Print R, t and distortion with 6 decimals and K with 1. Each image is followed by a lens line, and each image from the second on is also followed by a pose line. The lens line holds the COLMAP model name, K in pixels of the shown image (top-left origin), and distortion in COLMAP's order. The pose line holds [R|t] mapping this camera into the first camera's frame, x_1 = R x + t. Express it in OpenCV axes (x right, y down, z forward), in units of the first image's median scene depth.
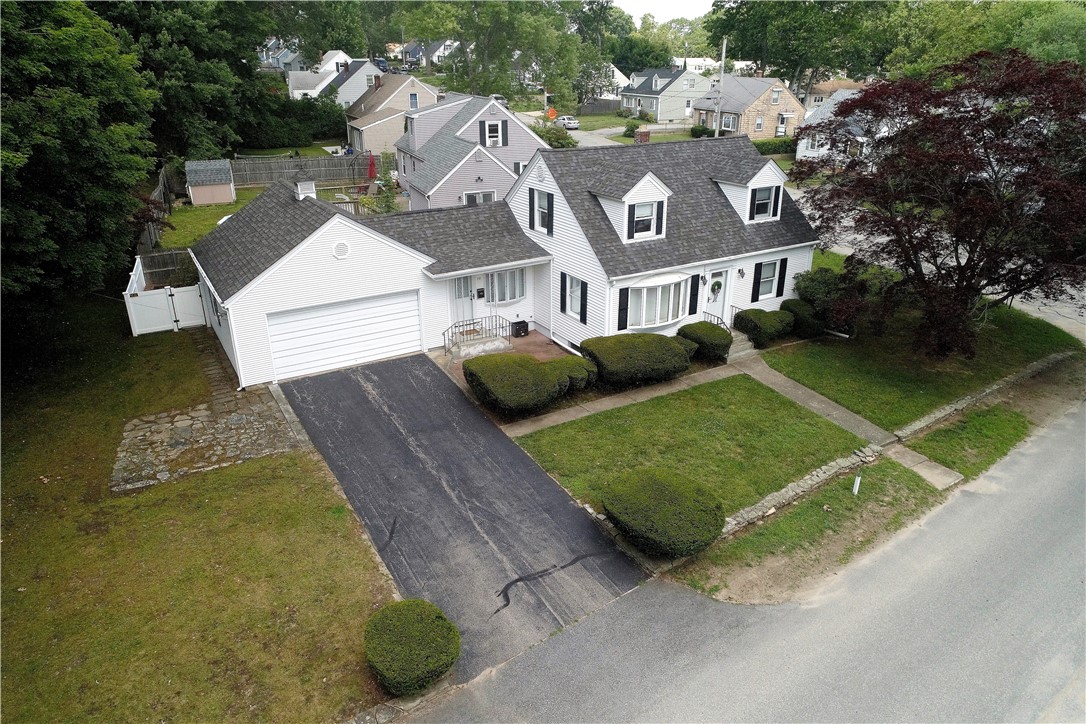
lens RADIAL K [[732.9, 0, 548.3], [0, 732.9, 372.6], [0, 0, 1]] dist [0.002631, -0.001649]
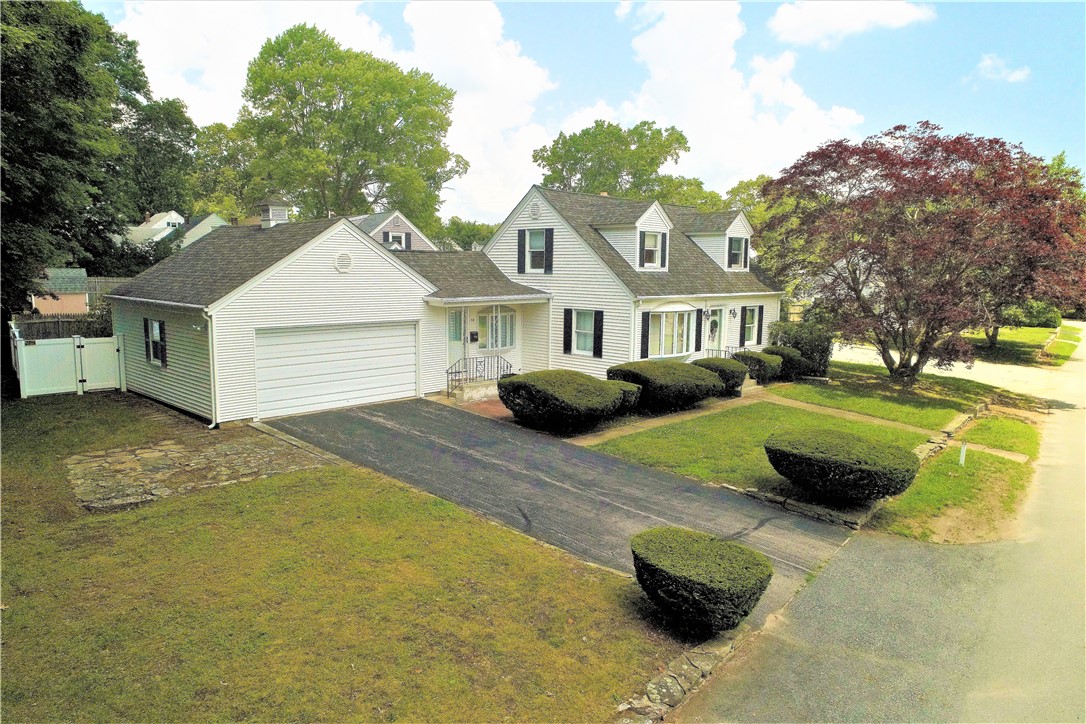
lens RADIAL K [[732.9, 0, 548.3], [0, 732.9, 372.6], [0, 0, 1]] dist [0.002631, -0.001649]
pose [[0.964137, -0.023070, 0.264400, -0.259538], [0.091528, 0.964002, -0.249643, 0.177794], [-0.249123, 0.264890, 0.931542, 0.162792]]
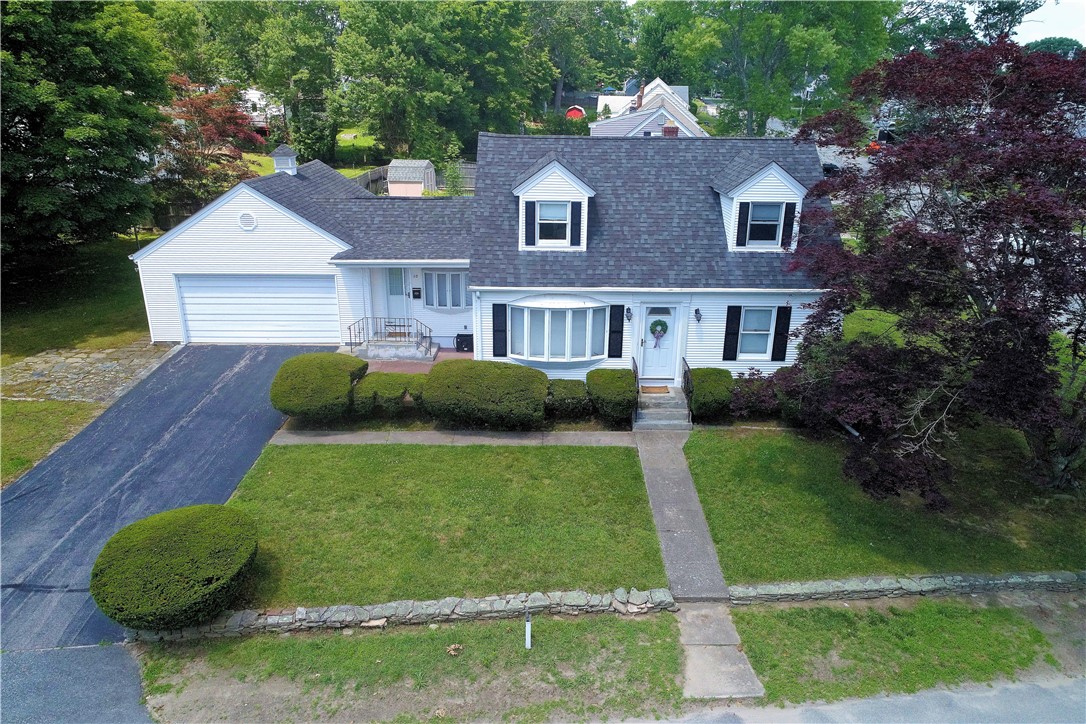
lens RADIAL K [[732.9, 0, 548.3], [0, 732.9, 372.6], [0, 0, 1]] dist [0.002631, -0.001649]
pose [[0.861529, 0.188377, -0.471468, 0.514770], [-0.212491, 0.977161, 0.002137, -0.053355], [0.461103, 0.098341, 0.881880, 0.319067]]
